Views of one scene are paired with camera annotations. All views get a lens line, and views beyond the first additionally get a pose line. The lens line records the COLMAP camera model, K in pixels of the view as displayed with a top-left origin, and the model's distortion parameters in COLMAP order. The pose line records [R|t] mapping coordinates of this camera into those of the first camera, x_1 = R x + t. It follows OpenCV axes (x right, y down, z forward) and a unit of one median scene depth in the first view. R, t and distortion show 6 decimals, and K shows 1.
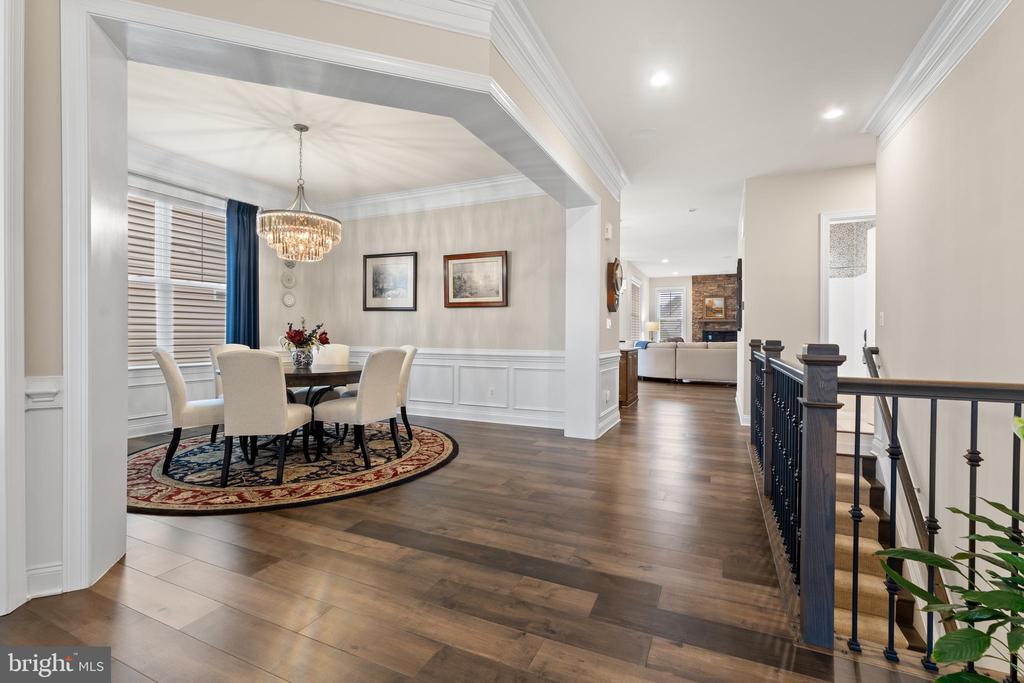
lens RADIAL K [[454.2, 0, 513.6], [0, 454.2, 339.2], [0, 0, 1]] dist [-0.000056, 0.000026]
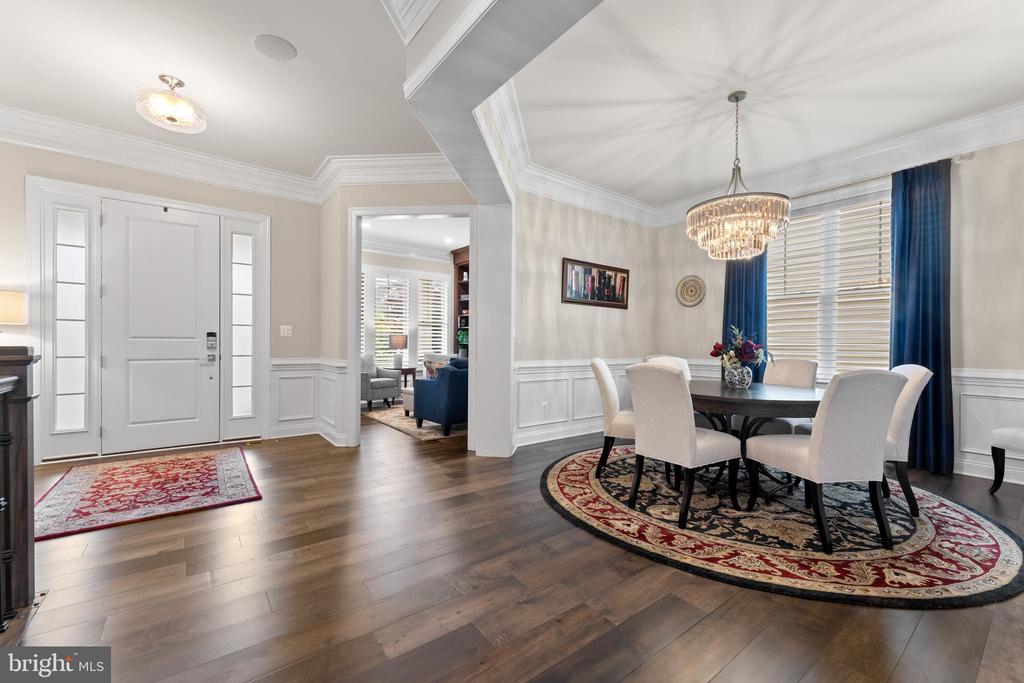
lens RADIAL K [[419.6, 0, 511.3], [0, 419.6, 343.1], [0, 0, 1]] dist [0.000036, -0.000070]
pose [[-0.470004, -0.014554, -0.882544, 0.442310], [-0.019985, 0.999783, -0.005844, -0.003757], [0.882438, 0.014891, -0.470193, 1.123076]]
